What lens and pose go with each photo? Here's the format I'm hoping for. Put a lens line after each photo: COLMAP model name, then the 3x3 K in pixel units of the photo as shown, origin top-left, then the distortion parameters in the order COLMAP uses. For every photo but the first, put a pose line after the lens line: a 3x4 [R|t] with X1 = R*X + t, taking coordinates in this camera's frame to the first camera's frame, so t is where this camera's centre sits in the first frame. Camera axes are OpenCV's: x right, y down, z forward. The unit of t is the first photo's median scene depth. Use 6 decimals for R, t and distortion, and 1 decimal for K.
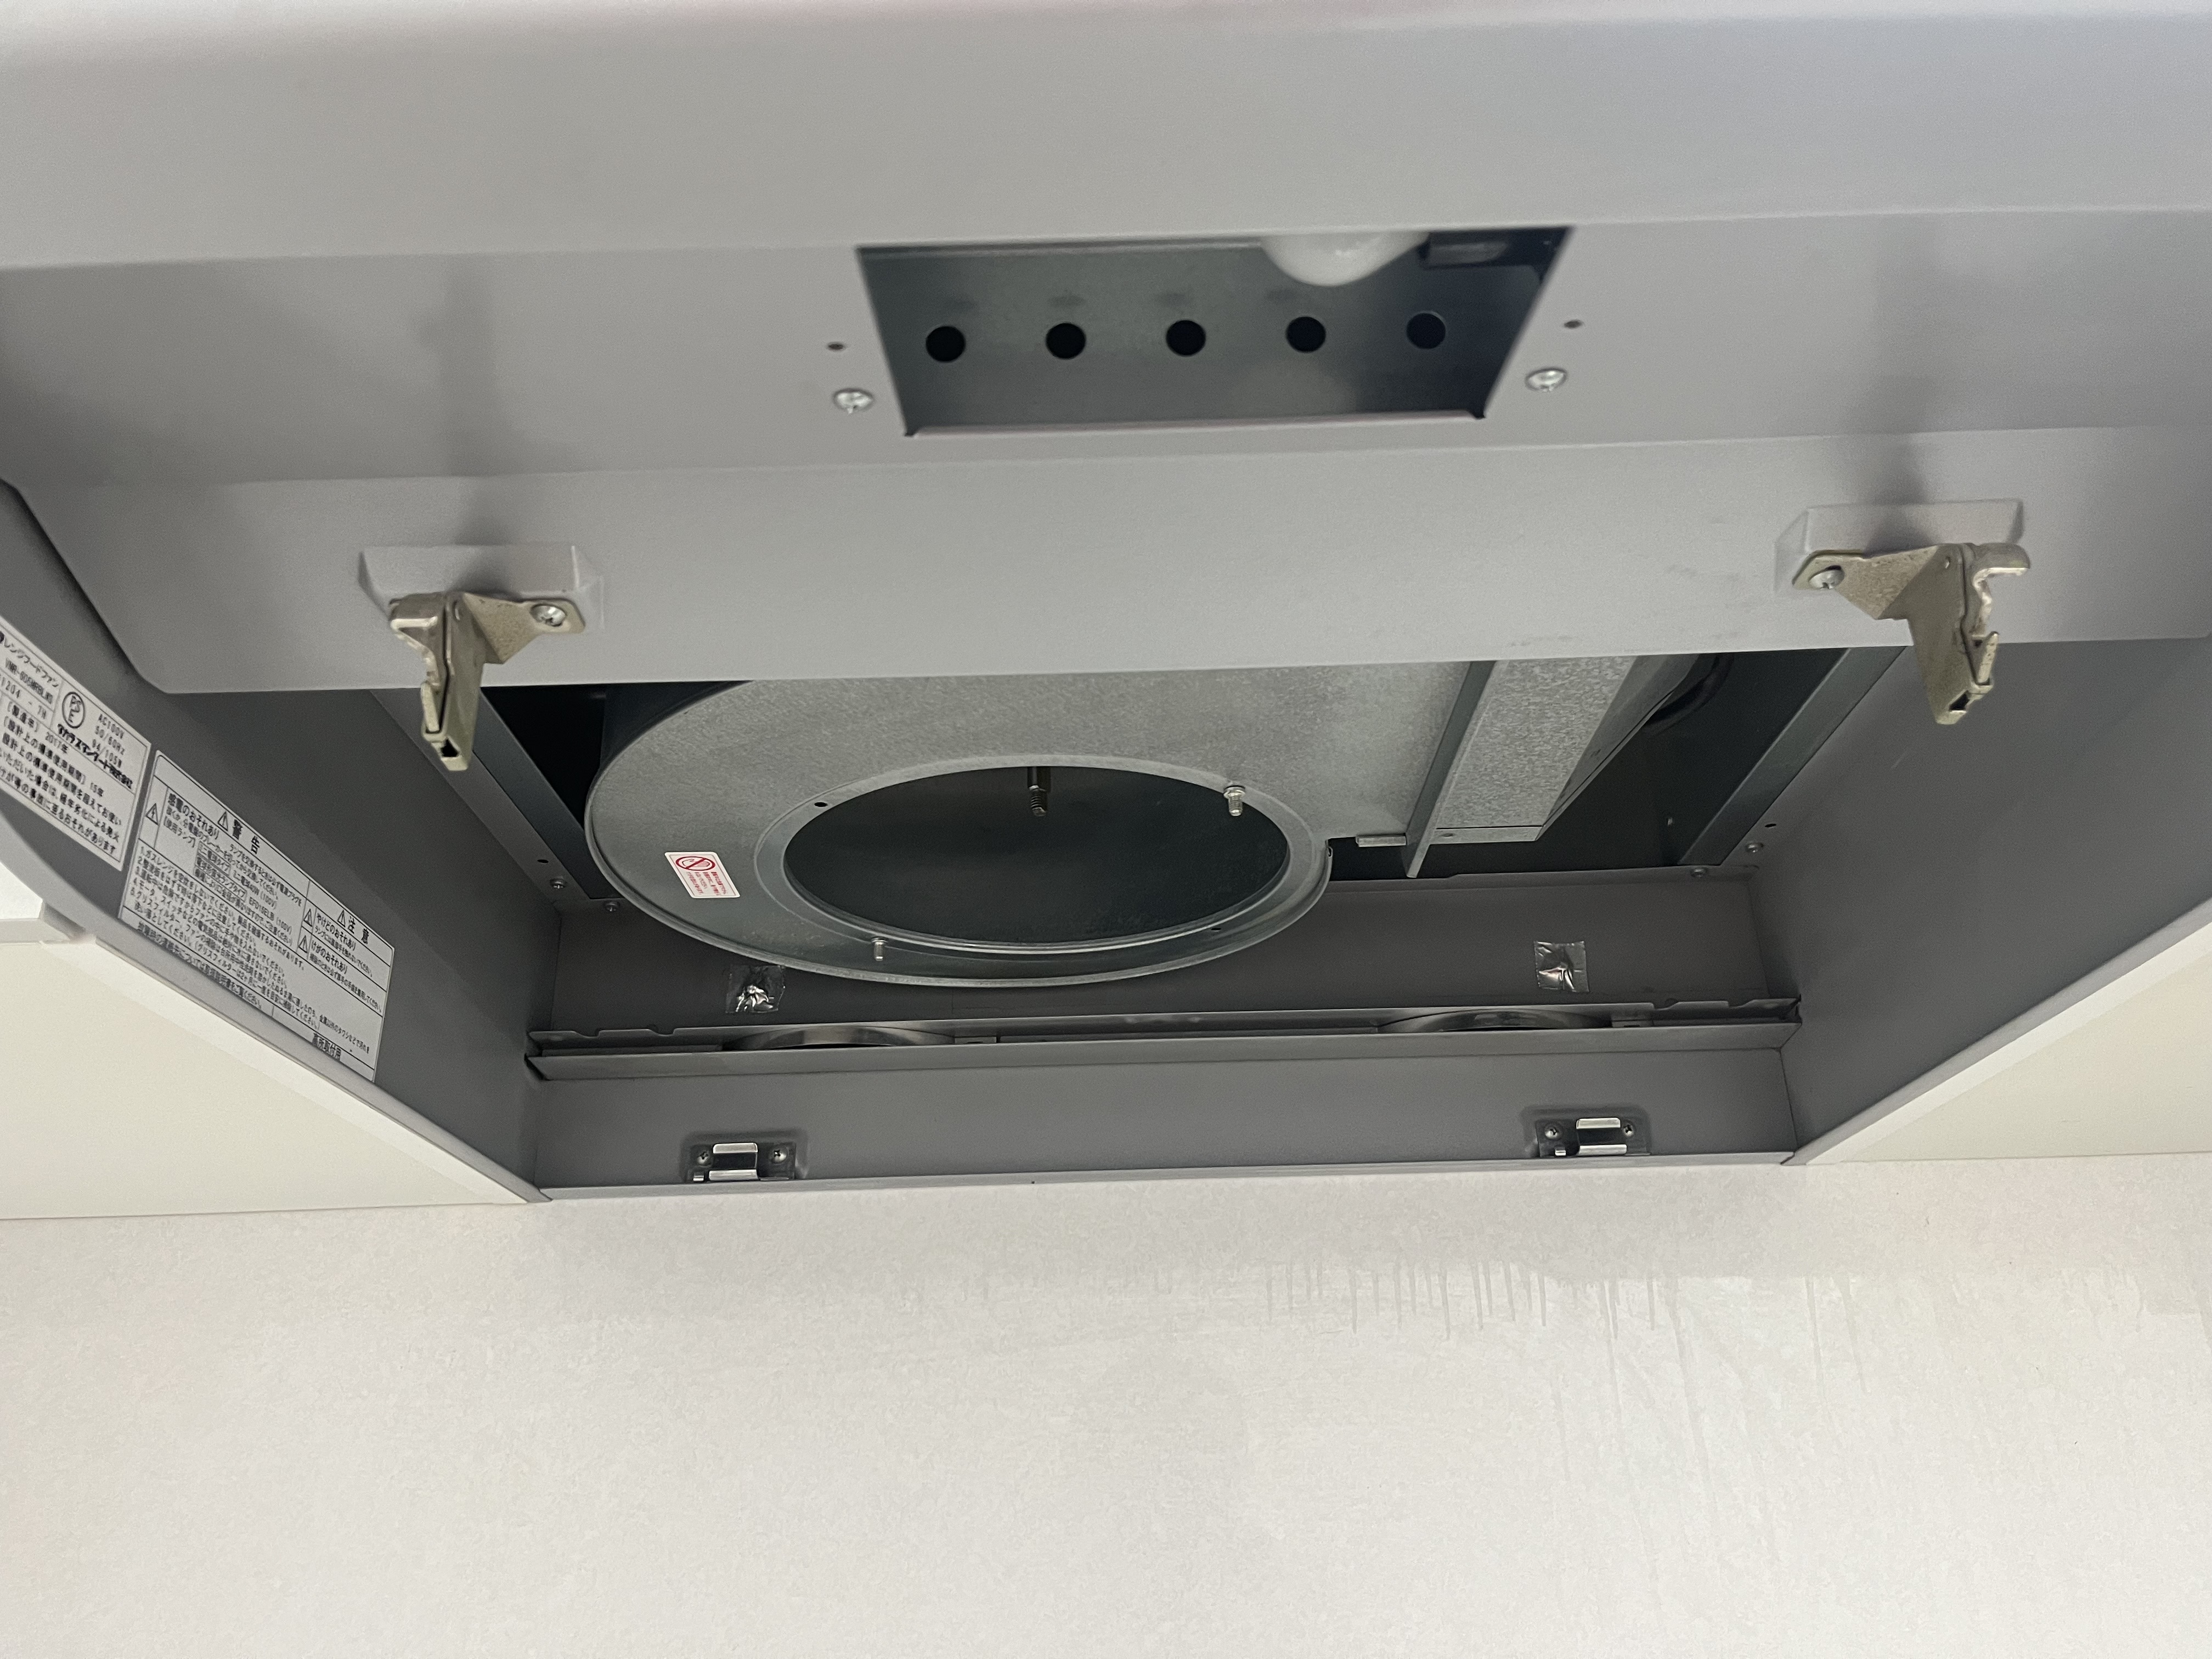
lens RADIAL K [[1667.0, 0, 1095.5], [0, 1667.0, 818.4], [0, 0, 1]] dist [-0.004776, 0.001372]
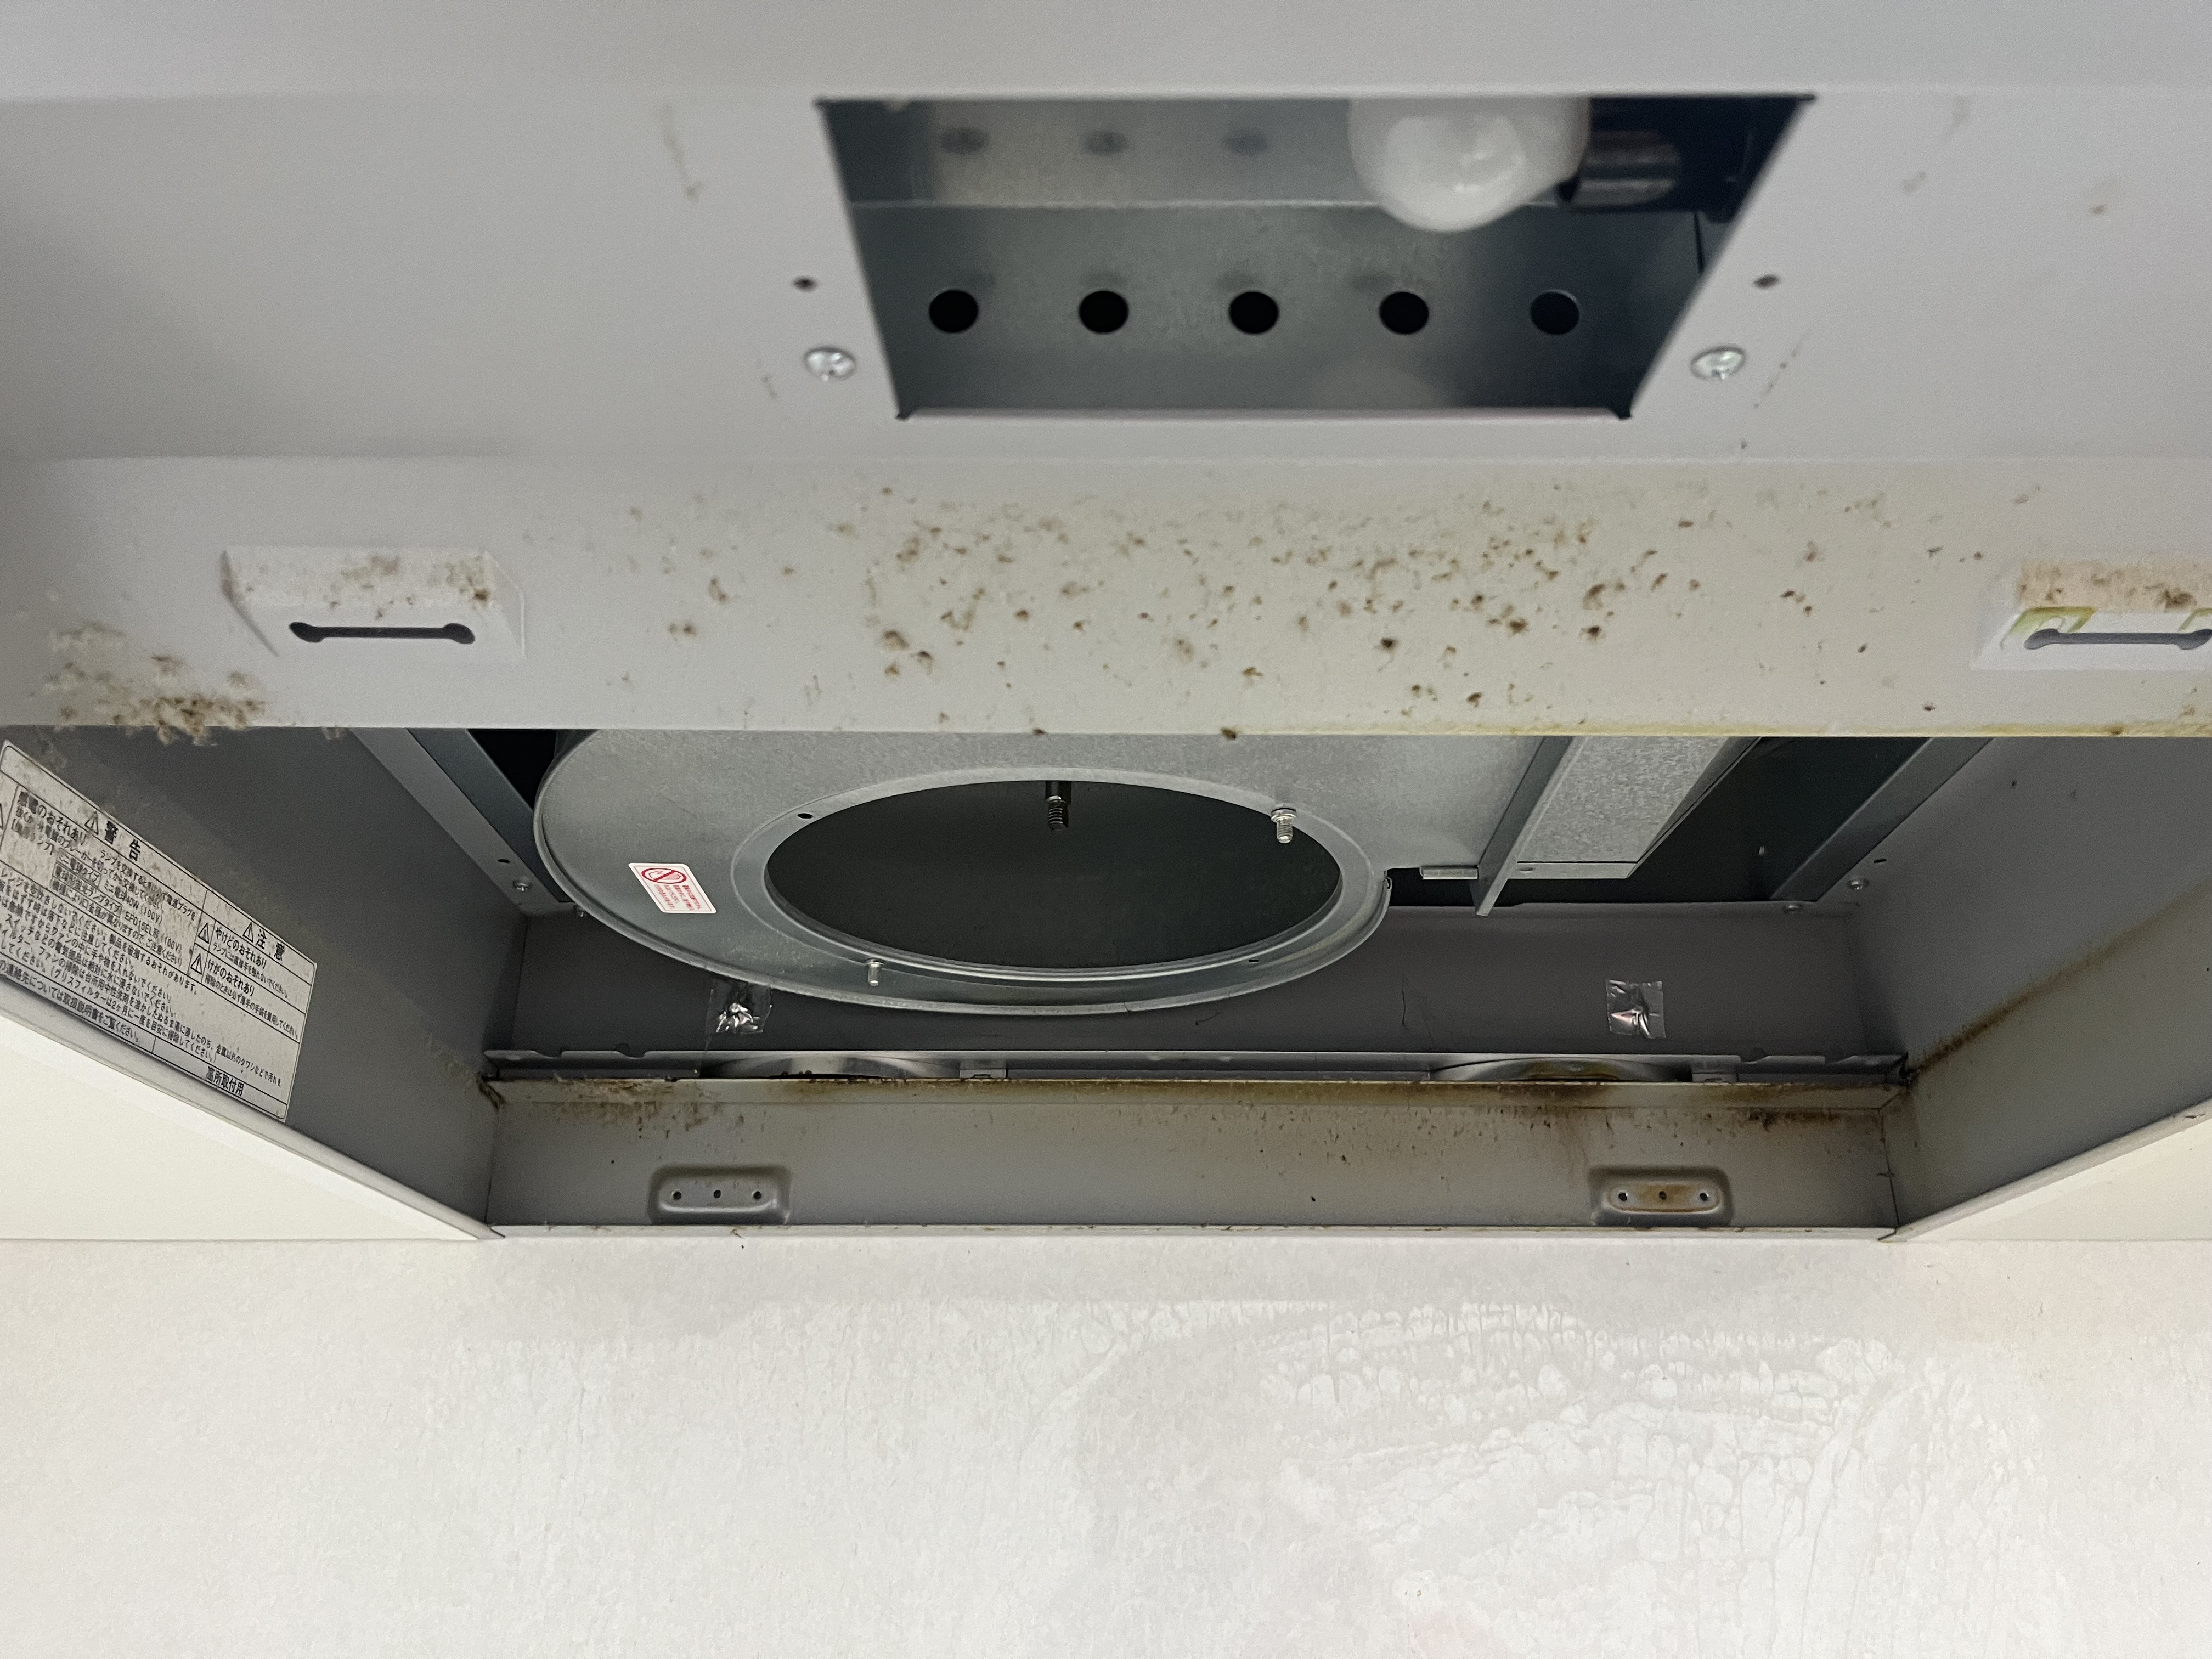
lens RADIAL K [[1700.8, 0, 1106.0], [0, 1700.8, 829.5], [0, 0, 1]] dist [0.009966, -0.046306]
pose [[0.999552, 0.028881, -0.007902, -0.001512], [-0.028758, 0.999471, 0.015156, -0.018225], [0.008336, -0.014922, 0.999854, 0.112556]]
